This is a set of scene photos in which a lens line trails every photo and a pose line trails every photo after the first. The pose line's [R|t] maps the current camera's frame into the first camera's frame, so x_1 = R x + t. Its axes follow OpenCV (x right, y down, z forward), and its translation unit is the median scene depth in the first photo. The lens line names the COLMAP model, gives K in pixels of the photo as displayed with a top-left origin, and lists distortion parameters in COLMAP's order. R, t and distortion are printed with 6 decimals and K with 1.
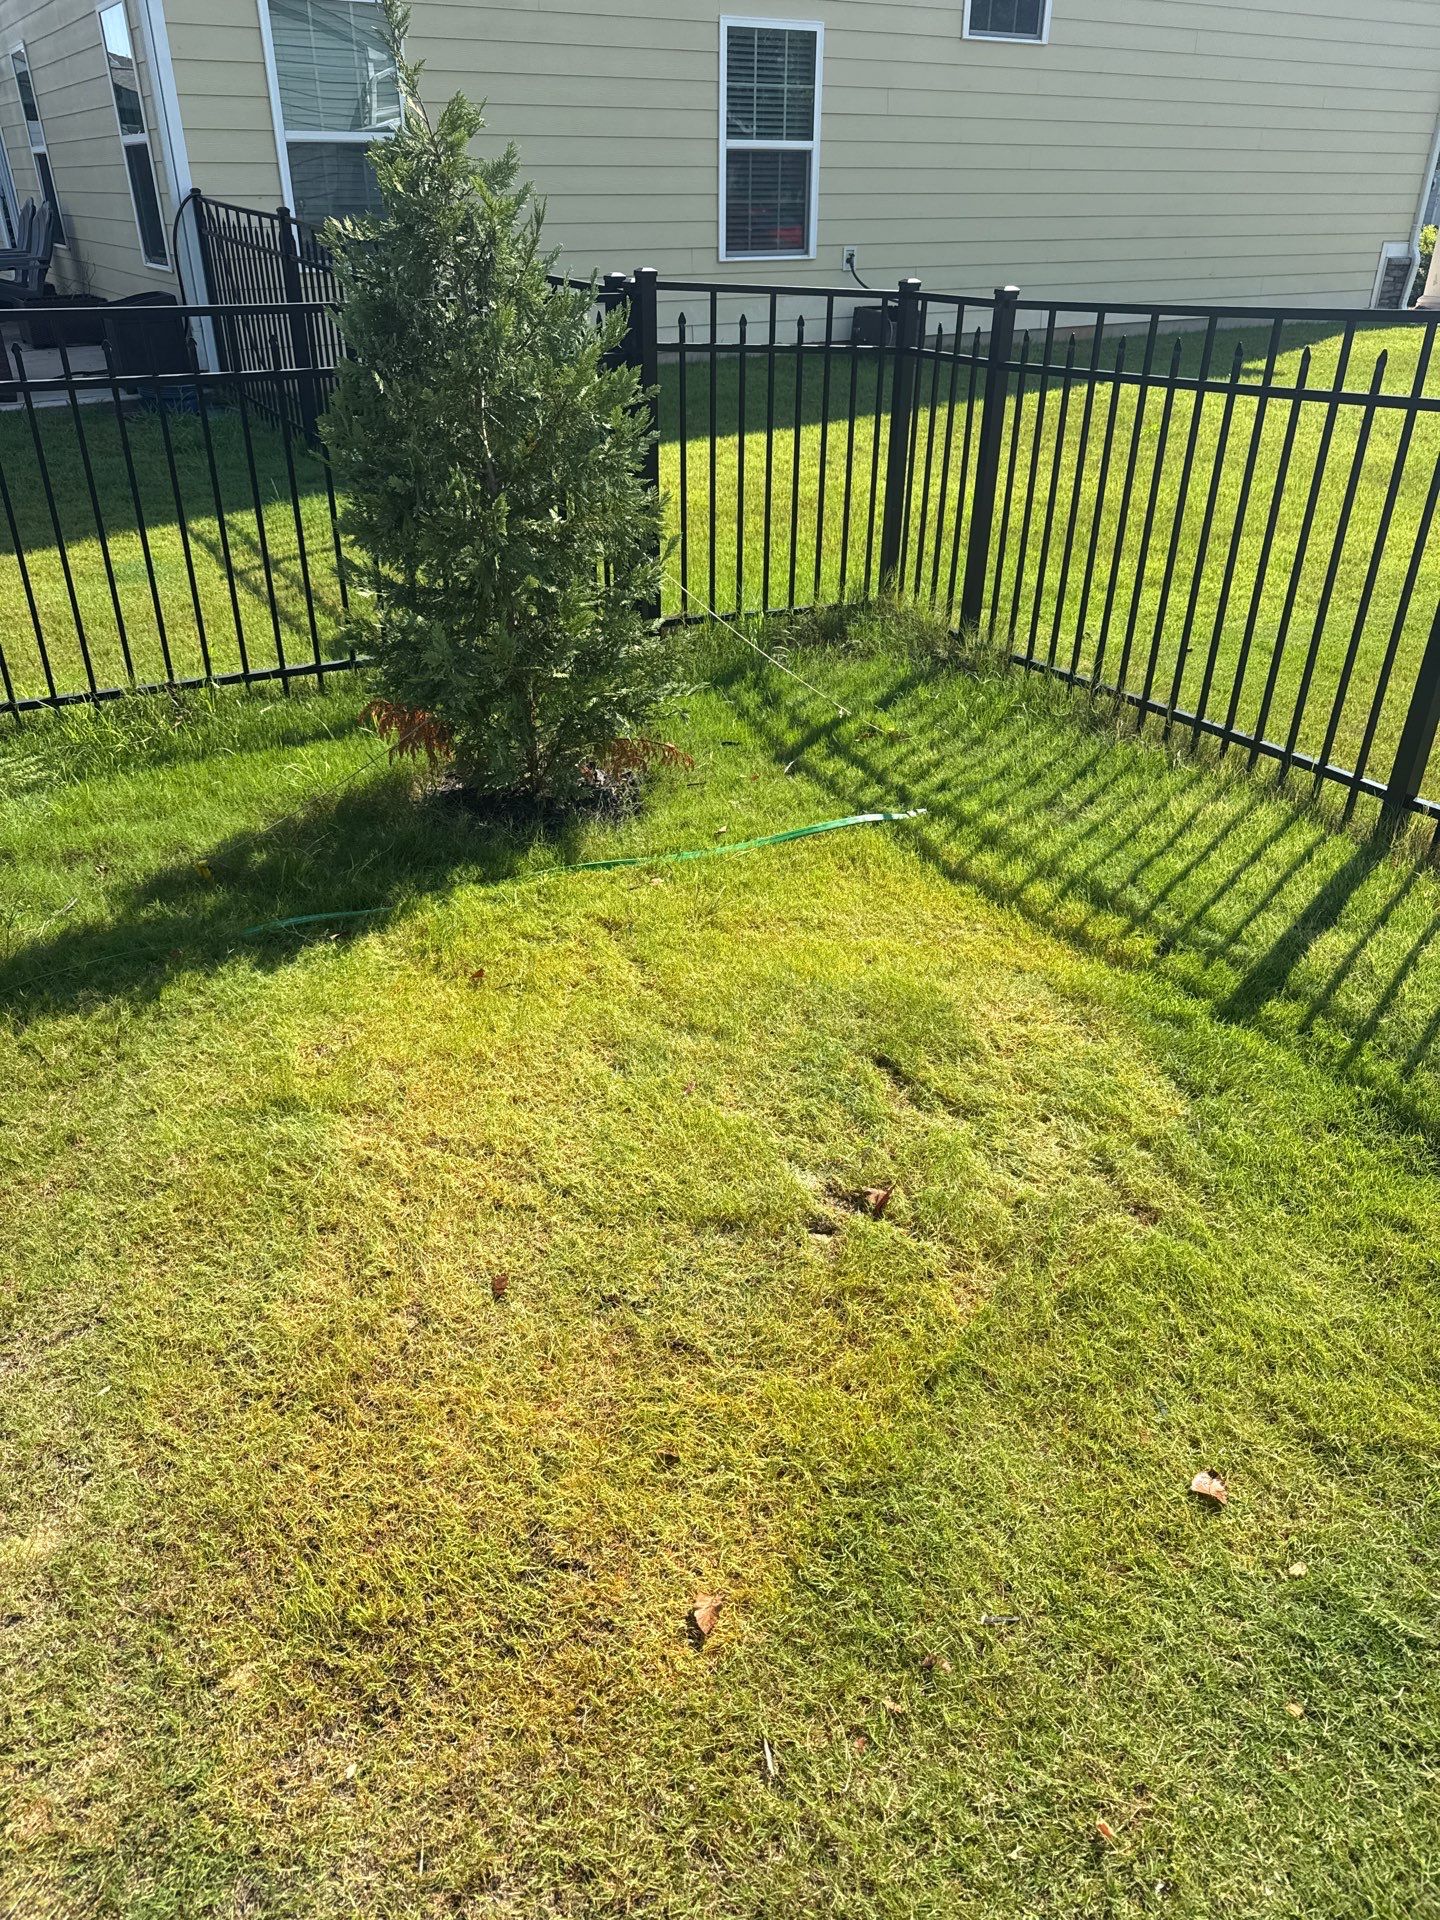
lens RADIAL K [[1282.1, 0, 720.0], [0, 1282.1, 960.0], [0, 0, 1]] dist [0.000151, 0.000035]
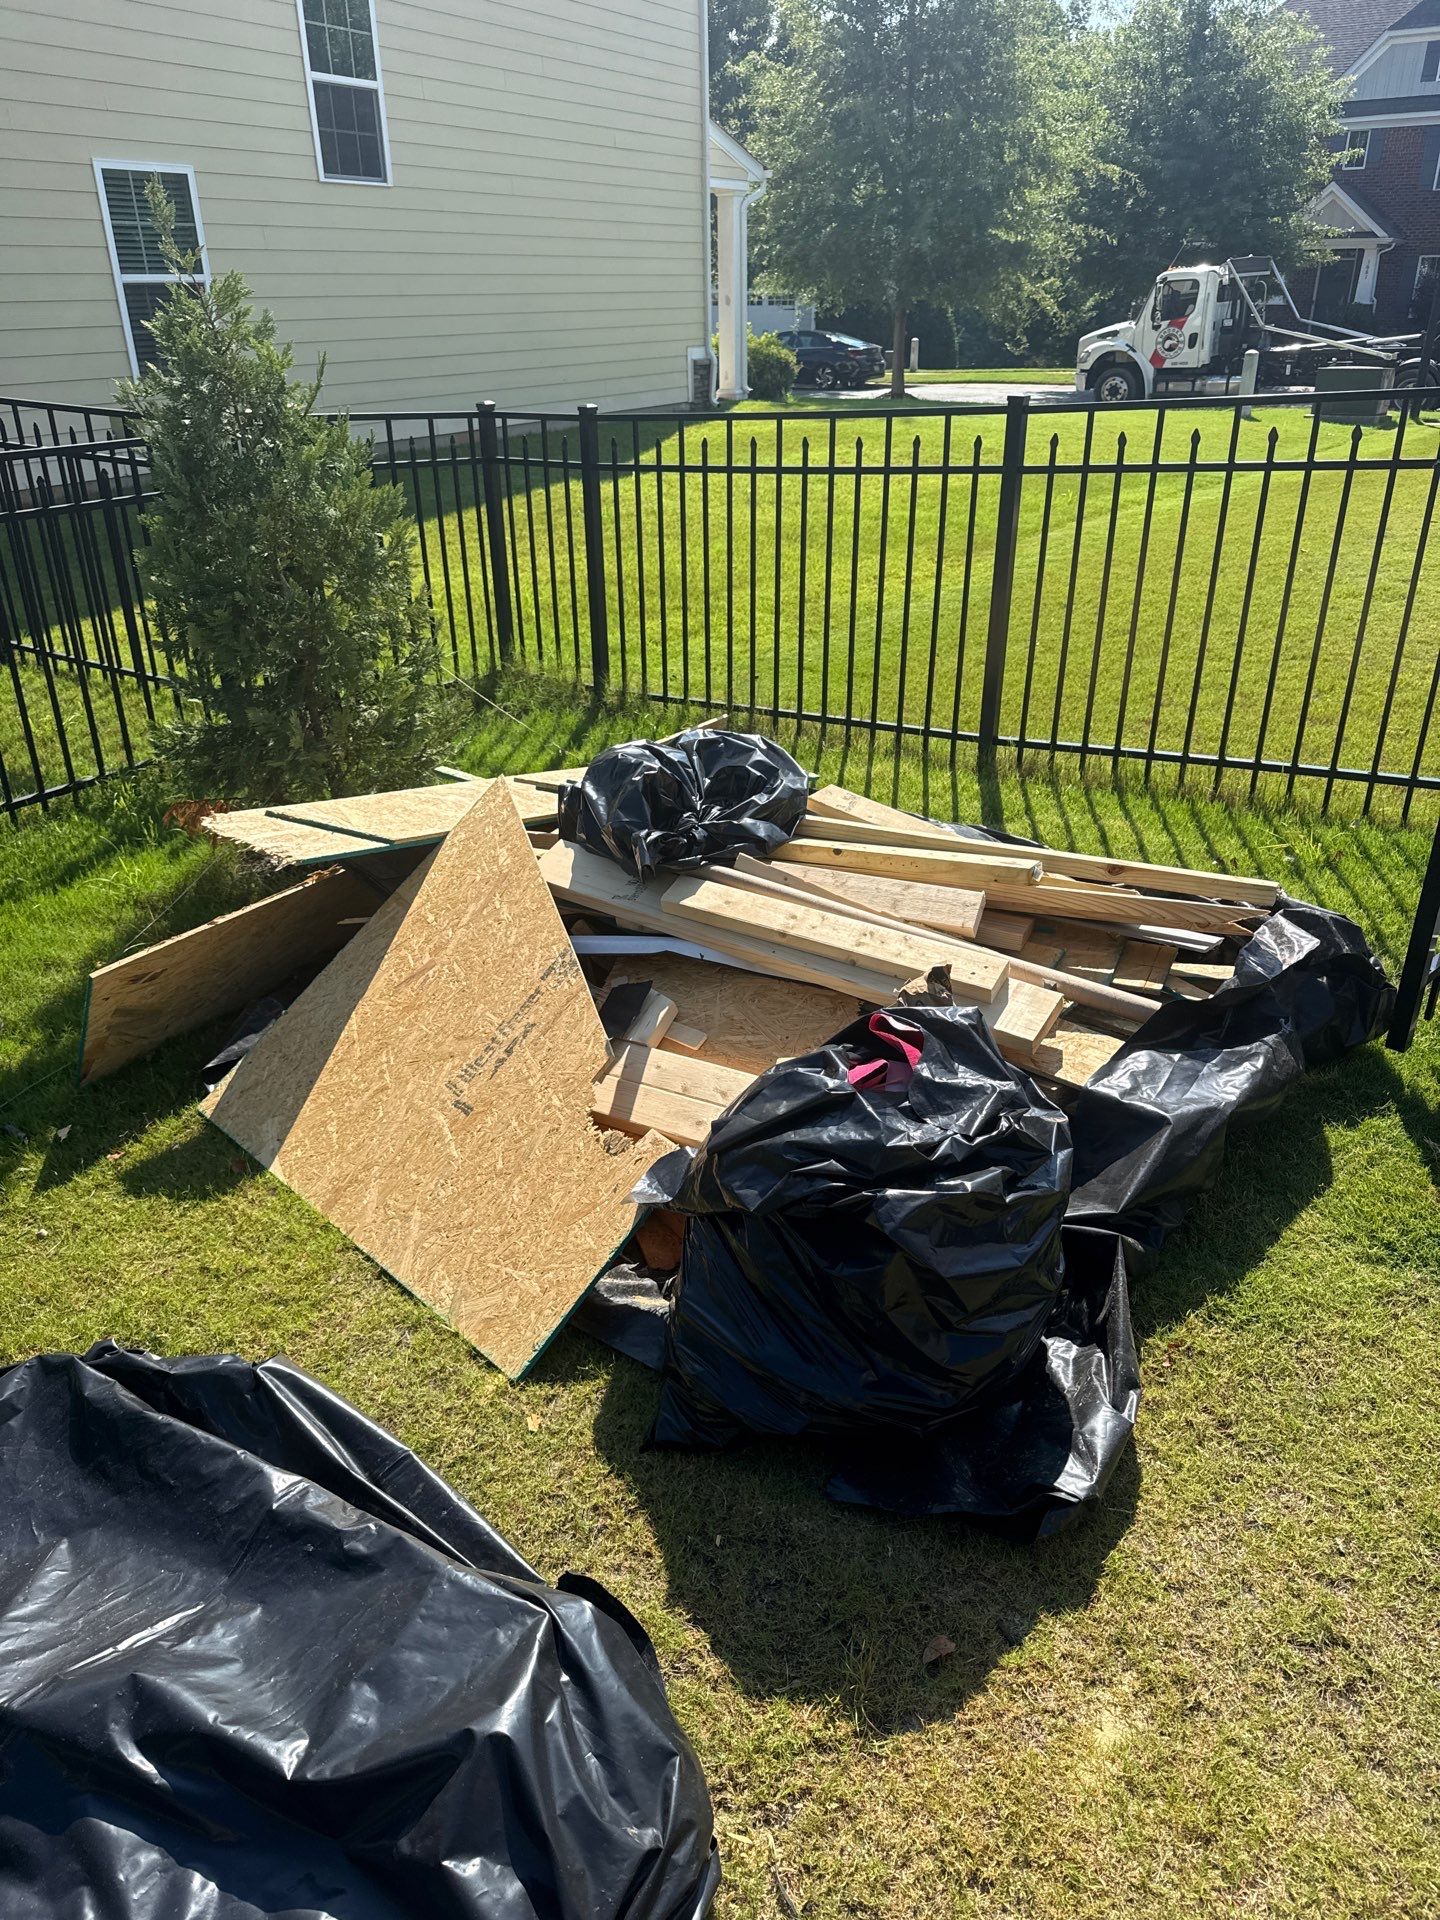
lens RADIAL K [[1336.8, 0, 720.0], [0, 1336.8, 960.0], [0, 0, 1]] dist [-0.009868, 0.000846]
pose [[0.884448, -0.219375, 0.411858, -0.256691], [0.252547, 0.967203, -0.027157, 0.048570], [-0.392393, 0.128032, 0.910843, -0.124237]]
